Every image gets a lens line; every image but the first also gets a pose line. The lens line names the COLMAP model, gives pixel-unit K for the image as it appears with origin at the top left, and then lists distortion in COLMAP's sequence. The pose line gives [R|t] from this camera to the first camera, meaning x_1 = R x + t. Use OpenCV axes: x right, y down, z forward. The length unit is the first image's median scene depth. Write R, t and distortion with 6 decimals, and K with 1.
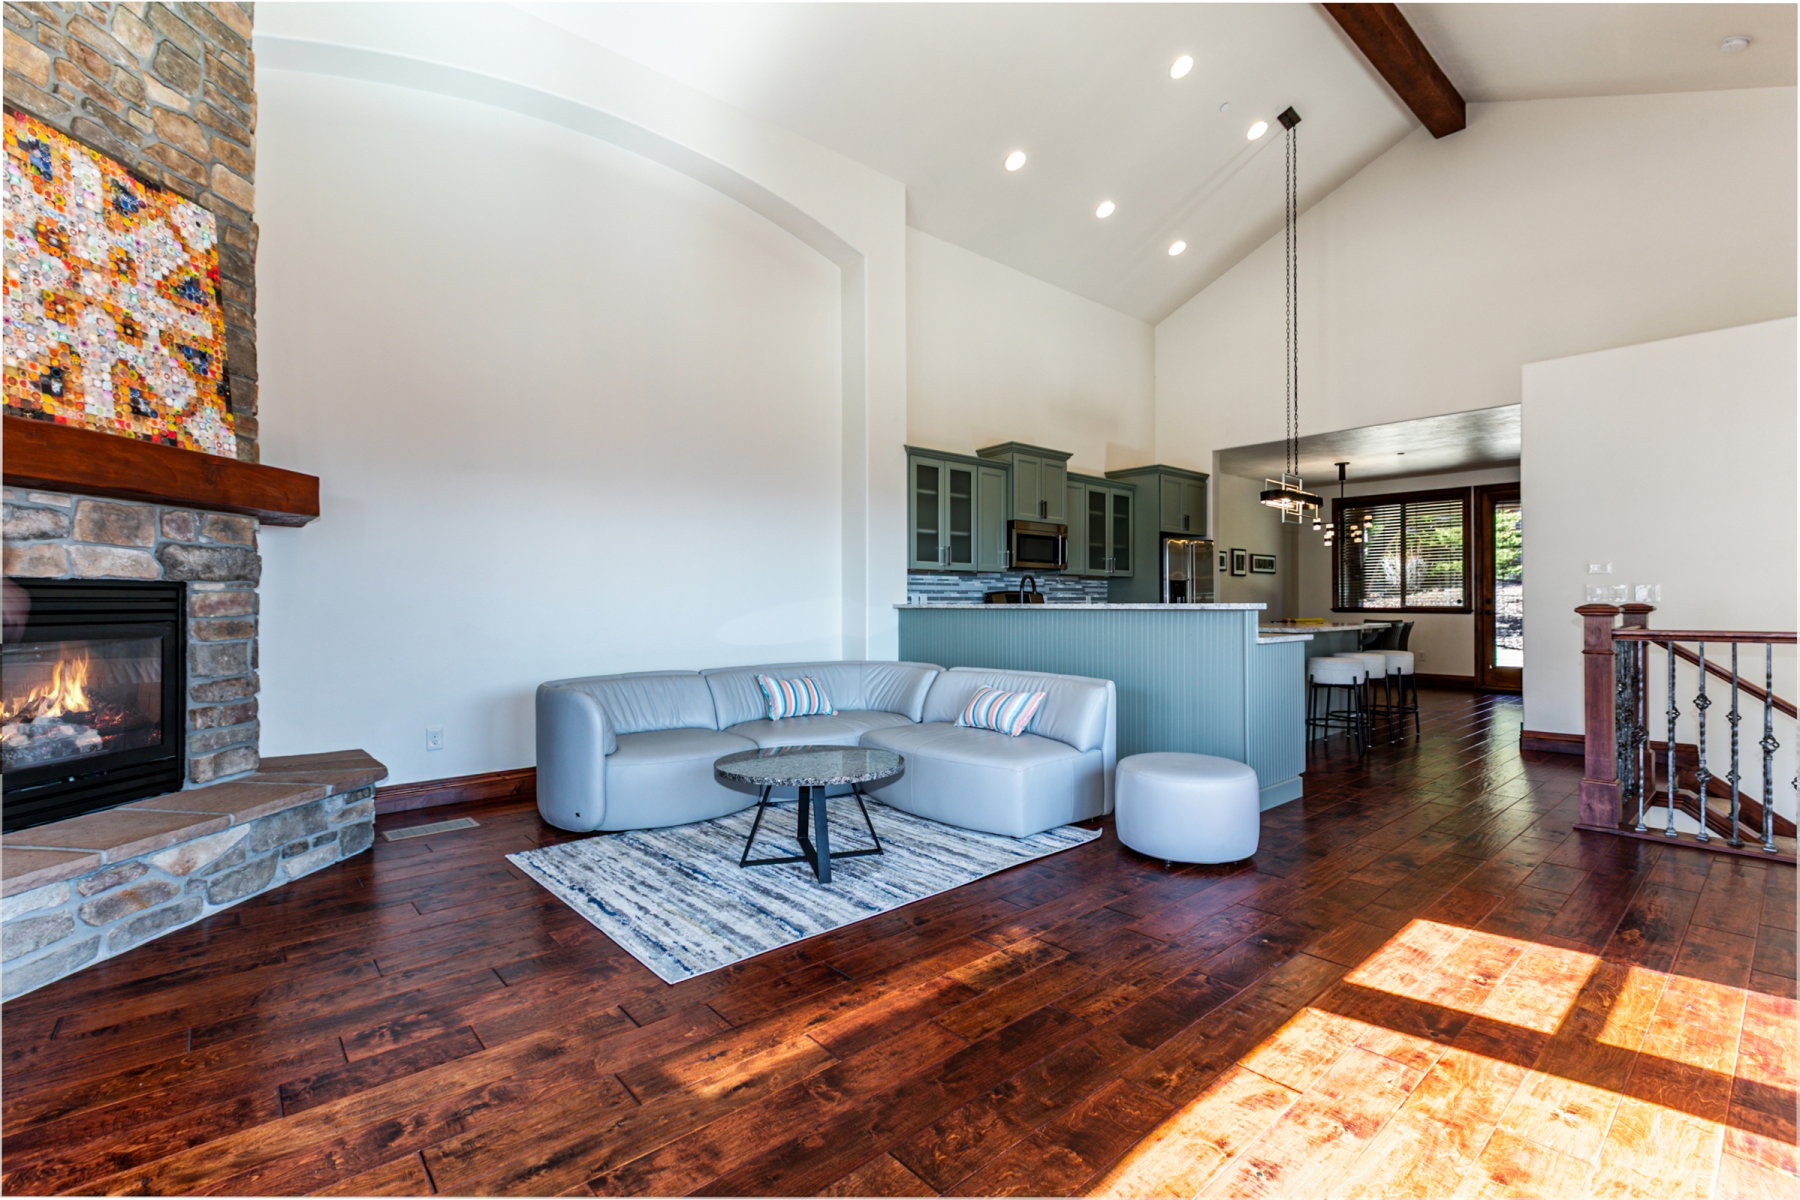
lens RADIAL K [[799.1, 0, 898.0], [0, 799.1, 599.4], [0, 0, 1]] dist [0.002612, 0.000007]
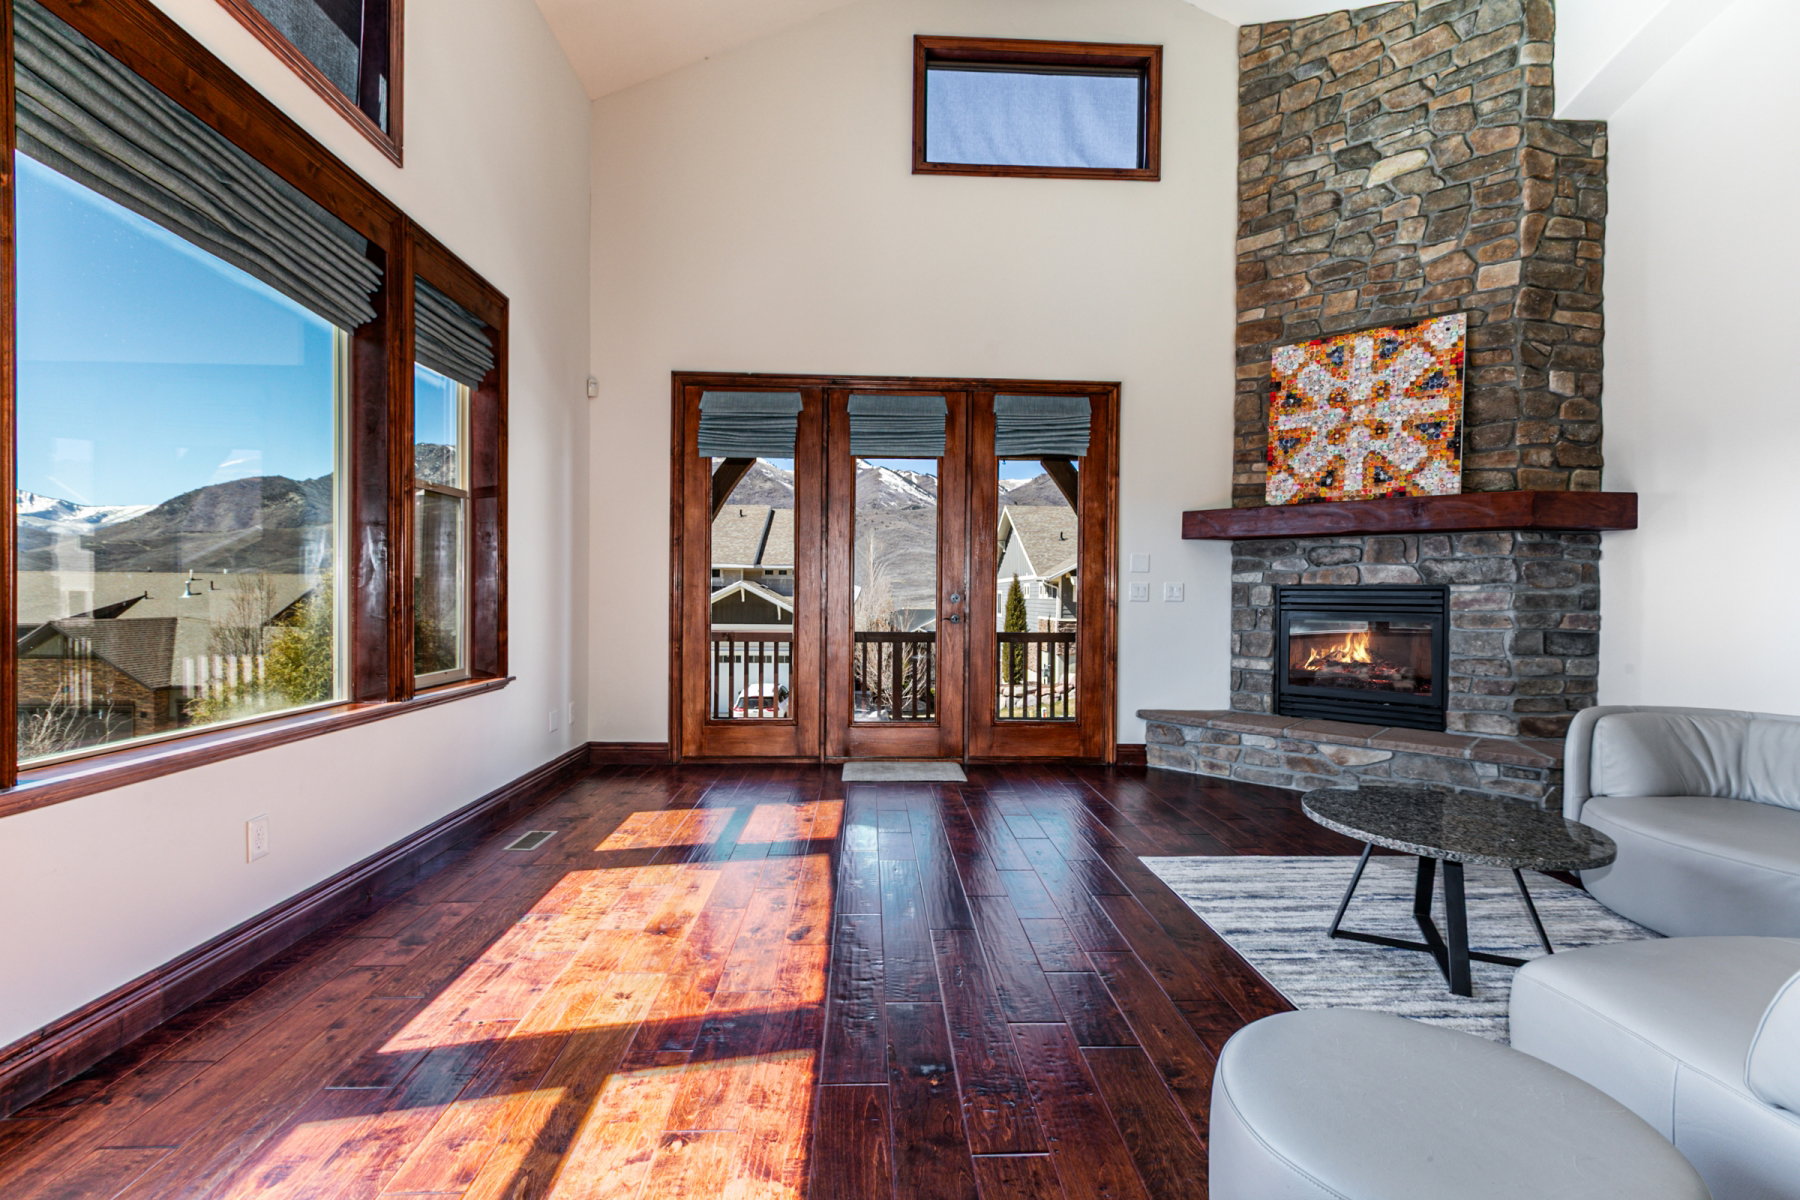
lens RADIAL K [[815.2, 0, 899.5], [0, 815.2, 603.2], [0, 0, 1]] dist [0.002758, -0.000624]
pose [[-0.625656, 0.004696, -0.780085, 0.787181], [-0.004698, 0.999941, 0.009788, 0.000295], [0.780085, 0.009789, -0.625598, 1.080319]]
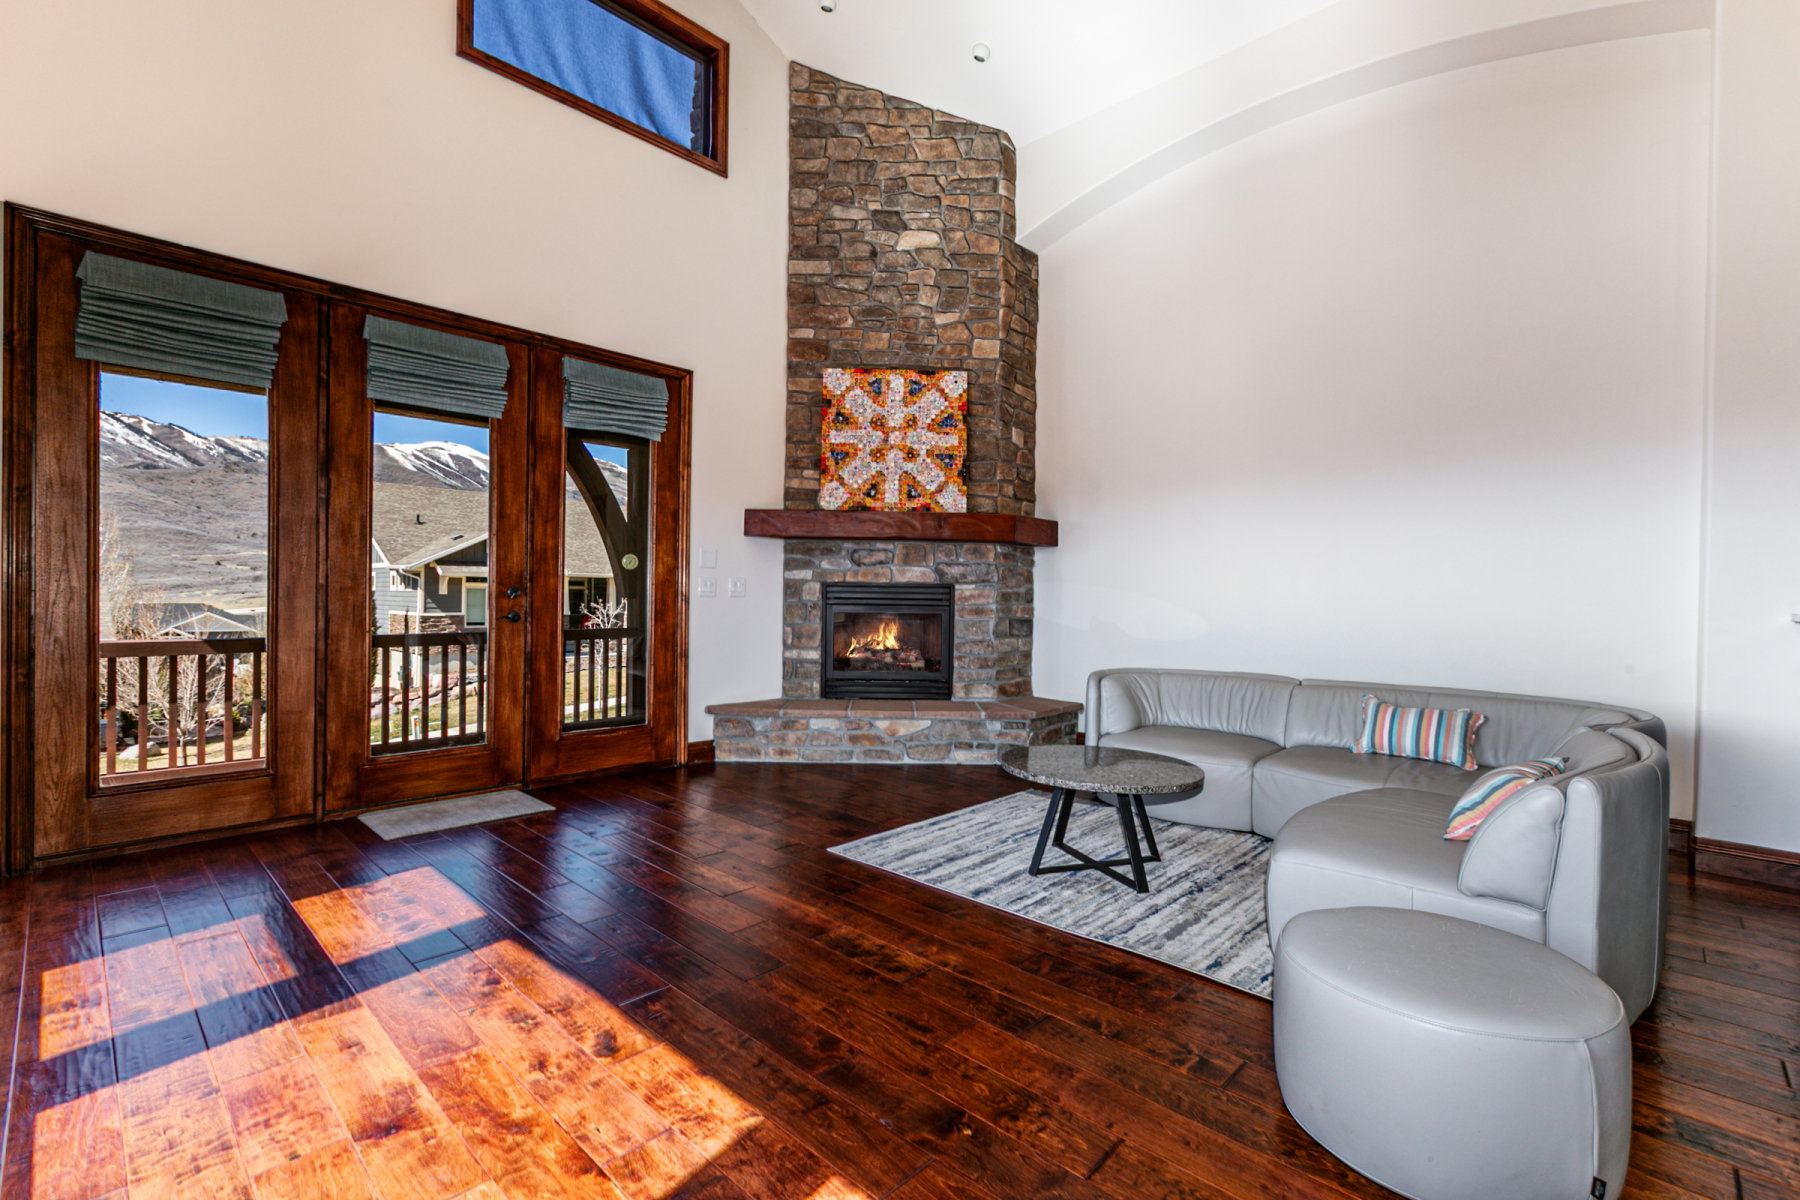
lens RADIAL K [[799.1, 0, 898.0], [0, 799.1, 599.4], [0, 0, 1]] dist [0.002612, 0.000007]
pose [[0.092550, 0.008610, -0.995671, 0.823775], [-0.011678, 0.999903, 0.007561, 0.000316], [0.995640, 0.010928, 0.092641, 0.671539]]
